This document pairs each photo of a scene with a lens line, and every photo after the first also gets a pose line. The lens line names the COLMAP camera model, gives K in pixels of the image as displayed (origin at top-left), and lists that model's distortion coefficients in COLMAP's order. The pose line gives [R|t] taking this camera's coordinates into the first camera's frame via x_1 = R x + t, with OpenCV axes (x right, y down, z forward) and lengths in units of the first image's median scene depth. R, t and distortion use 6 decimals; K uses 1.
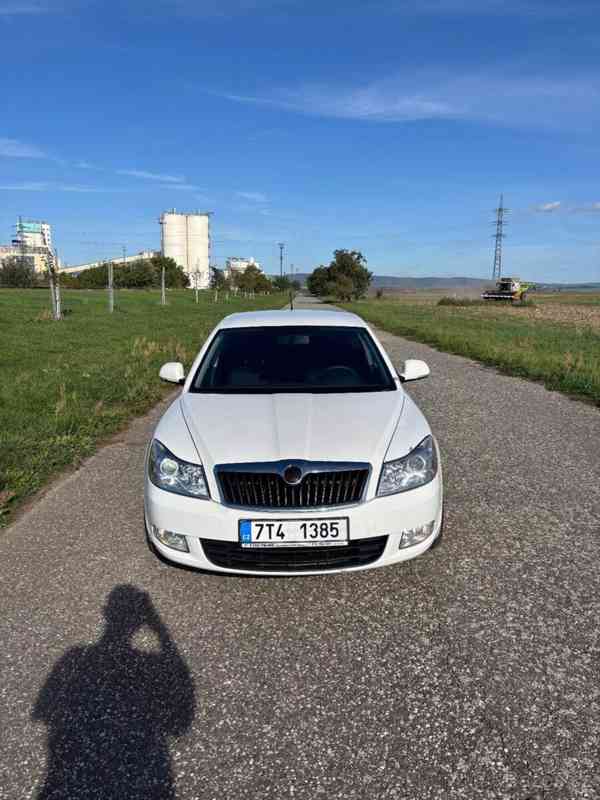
lens RADIAL K [[598.9, 0, 300.0], [0, 598.9, 400.0], [0, 0, 1]] dist [0.054554, -0.057184]
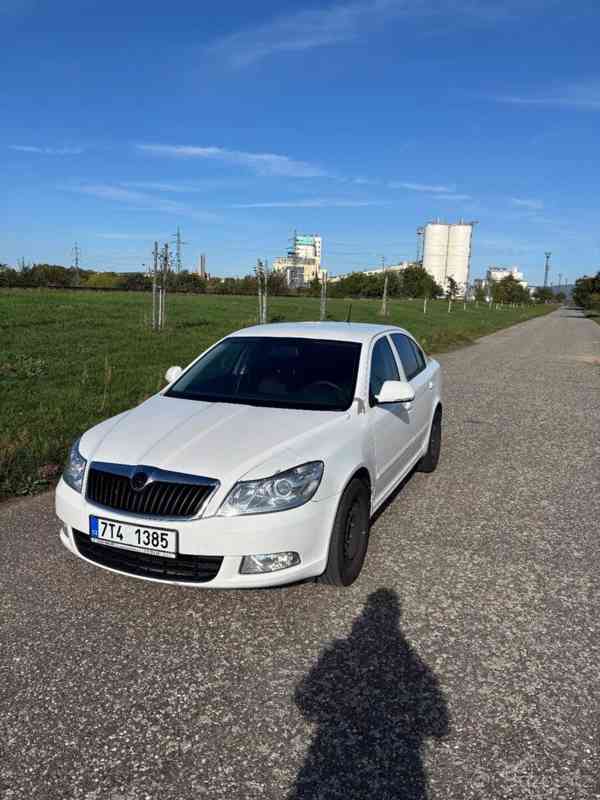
lens RADIAL K [[598.9, 0, 300.0], [0, 598.9, 400.0], [0, 0, 1]] dist [0.054554, -0.057184]
pose [[0.915671, 0.090904, -0.391514, 0.634445], [-0.097010, 0.995275, 0.004203, -0.043754], [0.390046, 0.034132, 0.920162, 0.153630]]
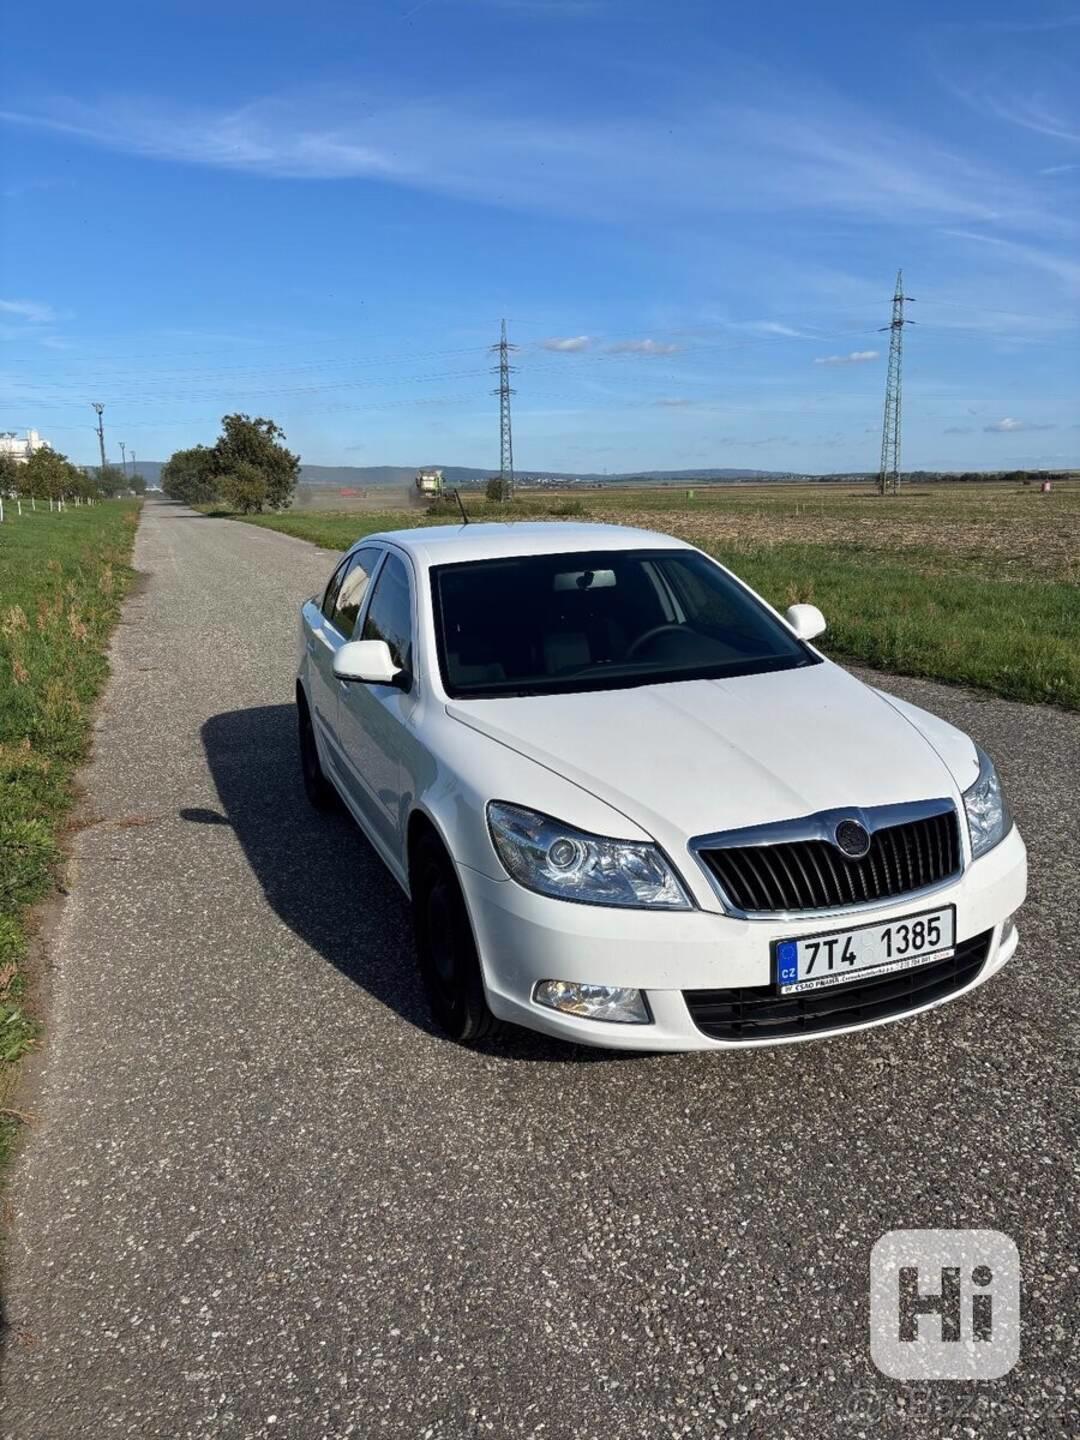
lens RADIAL K [[1073.6, 0, 535.8], [0, 1073.6, 721.5], [0, 0, 1]] dist [0.048110, -0.052320]
pose [[0.941647, -0.096836, 0.322373, -0.553708], [0.086678, 0.995185, 0.045751, -0.039373], [-0.325251, -0.015139, 0.945506, 0.222305]]
